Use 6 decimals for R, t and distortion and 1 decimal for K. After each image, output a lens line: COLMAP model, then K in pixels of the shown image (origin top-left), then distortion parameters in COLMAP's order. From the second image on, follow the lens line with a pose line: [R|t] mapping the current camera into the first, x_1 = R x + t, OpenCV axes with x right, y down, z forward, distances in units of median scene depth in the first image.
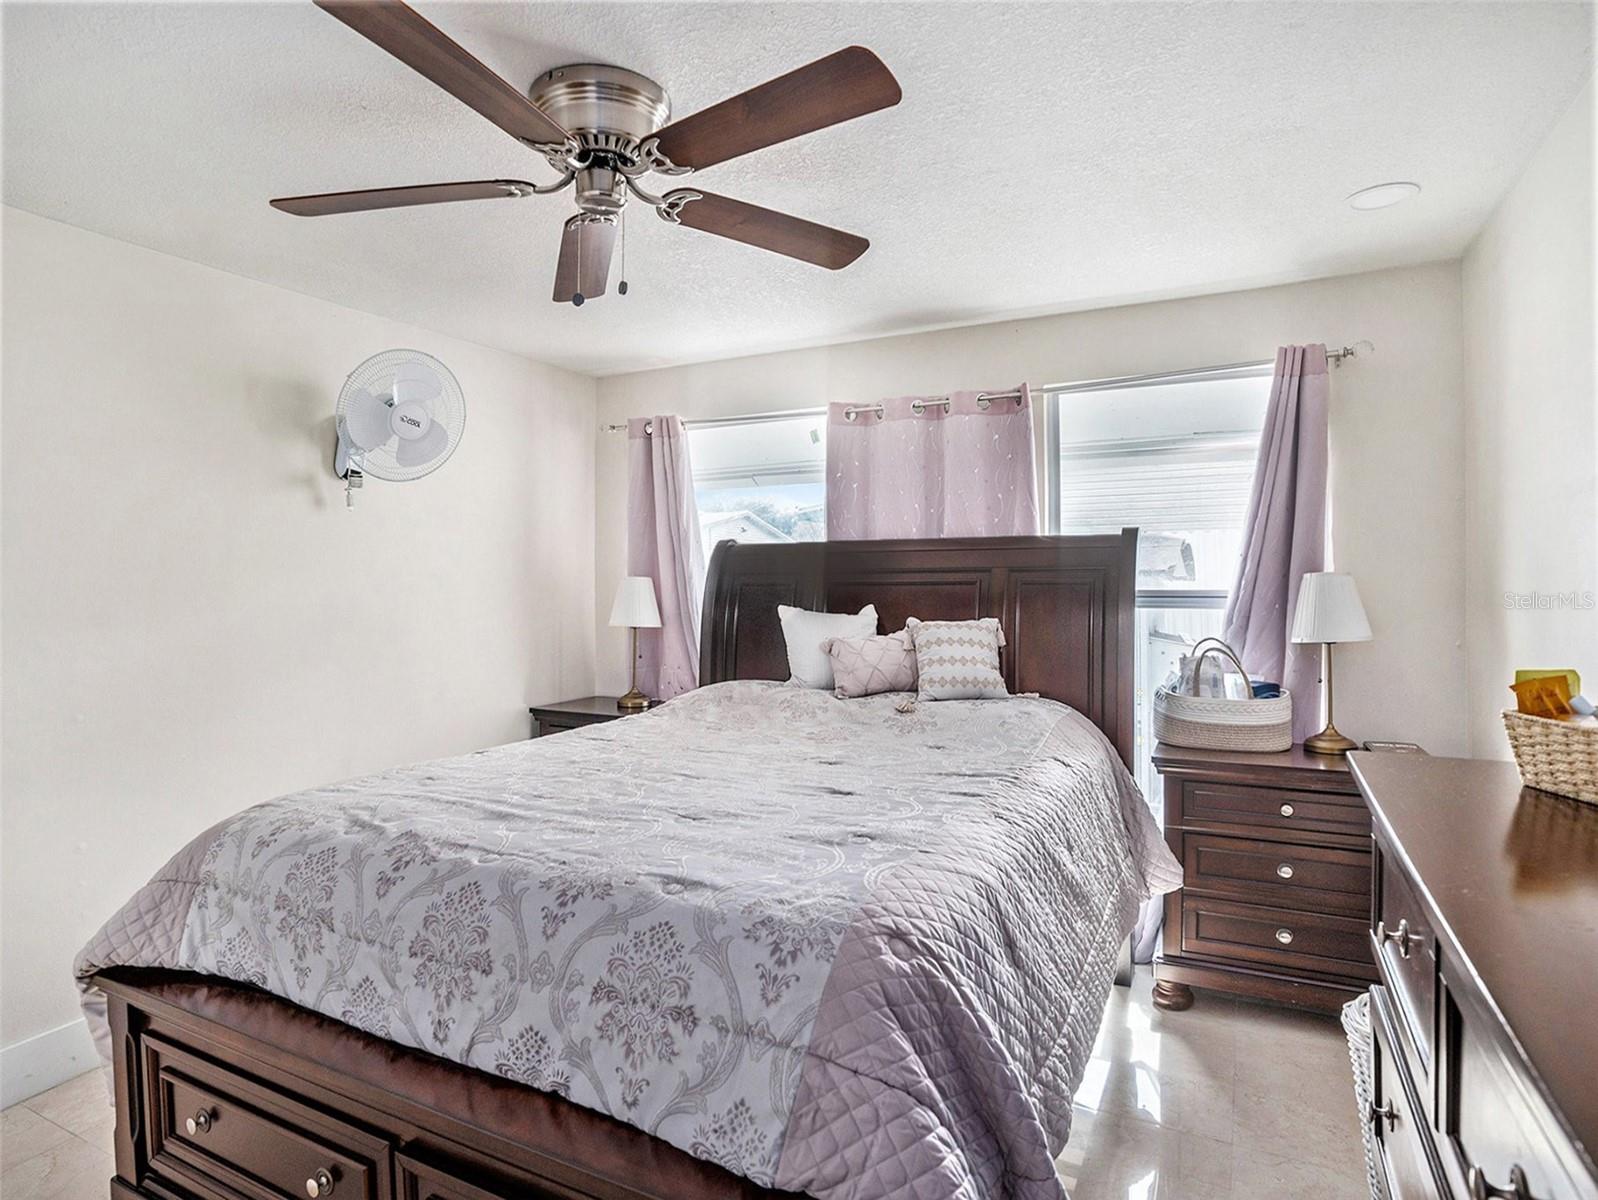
lens RADIAL K [[867.5, 0, 778.8], [0, 867.5, 591.3], [0, 0, 1]] dist [-0.017565, 0.000826]
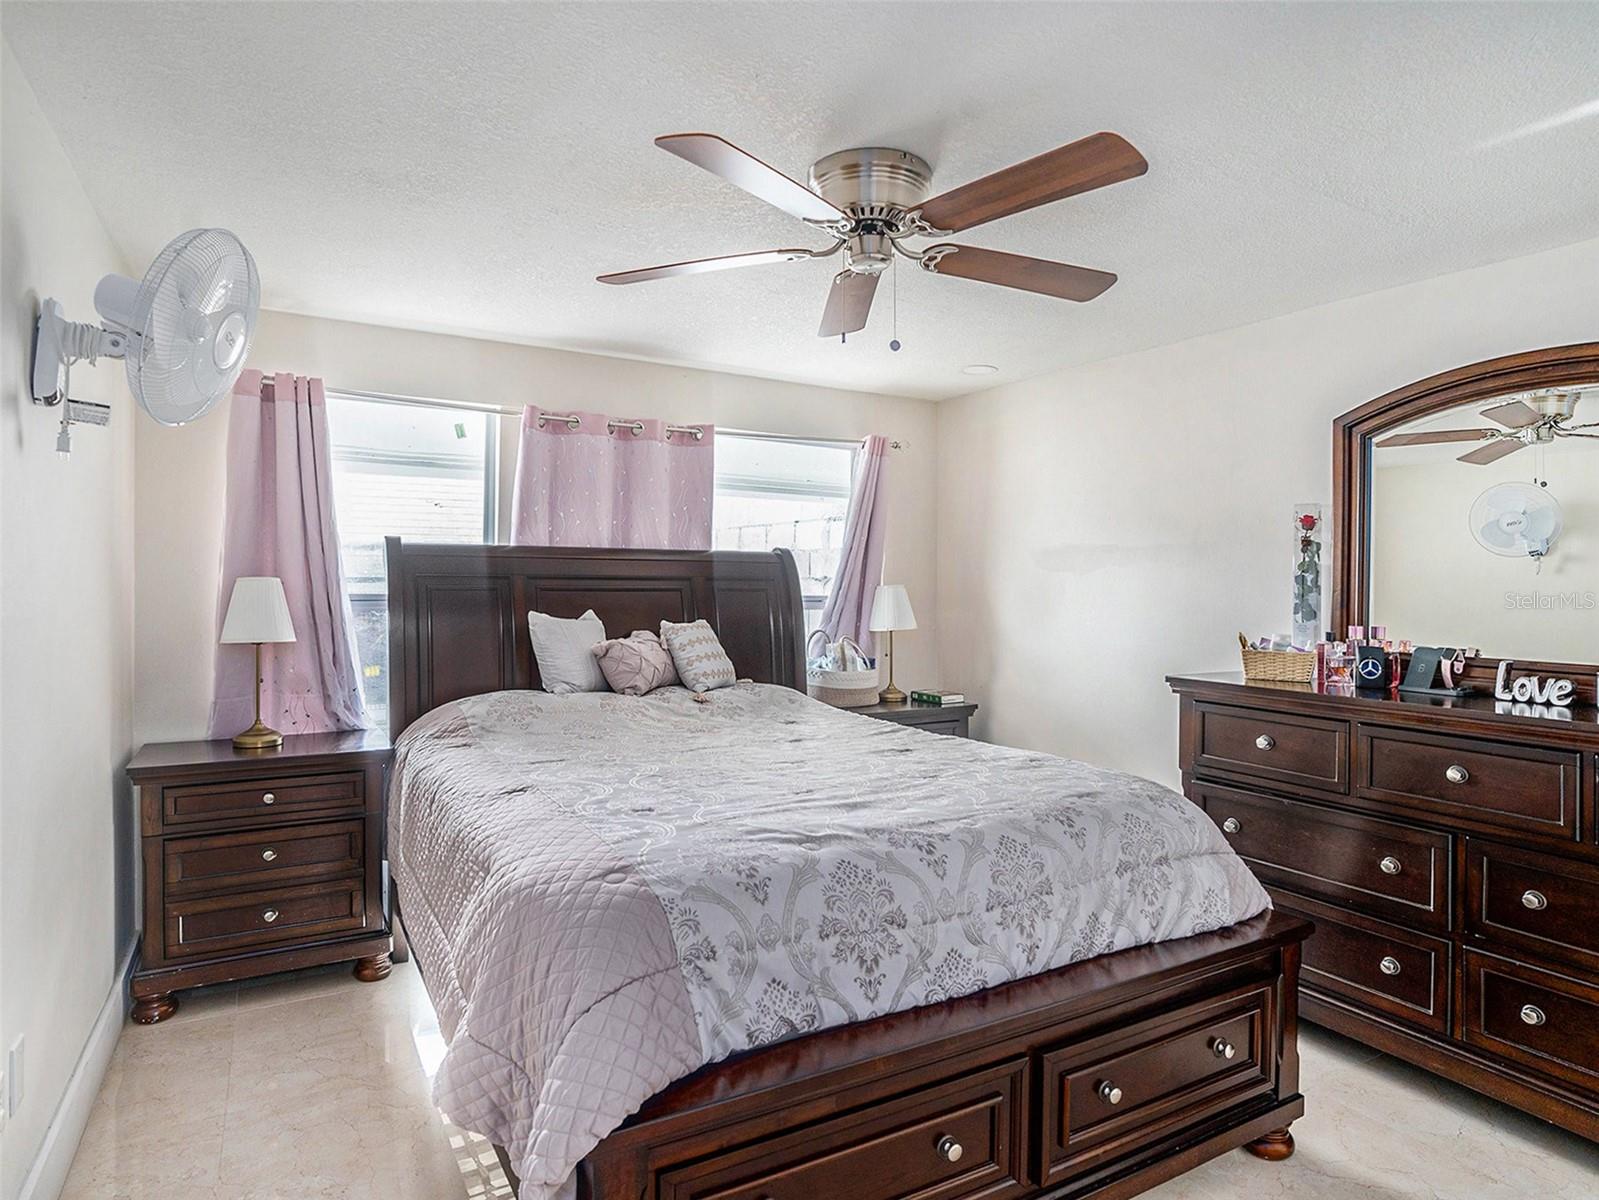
lens RADIAL K [[868.0, 0, 779.3], [0, 868.0, 591.3], [0, 0, 1]] dist [-0.017565, 0.000826]
pose [[0.570379, 0.002573, 0.821377, -0.752997], [0.000227, 0.999995, -0.003290, -0.004652], [-0.821381, 0.002063, 0.570375, 0.269479]]
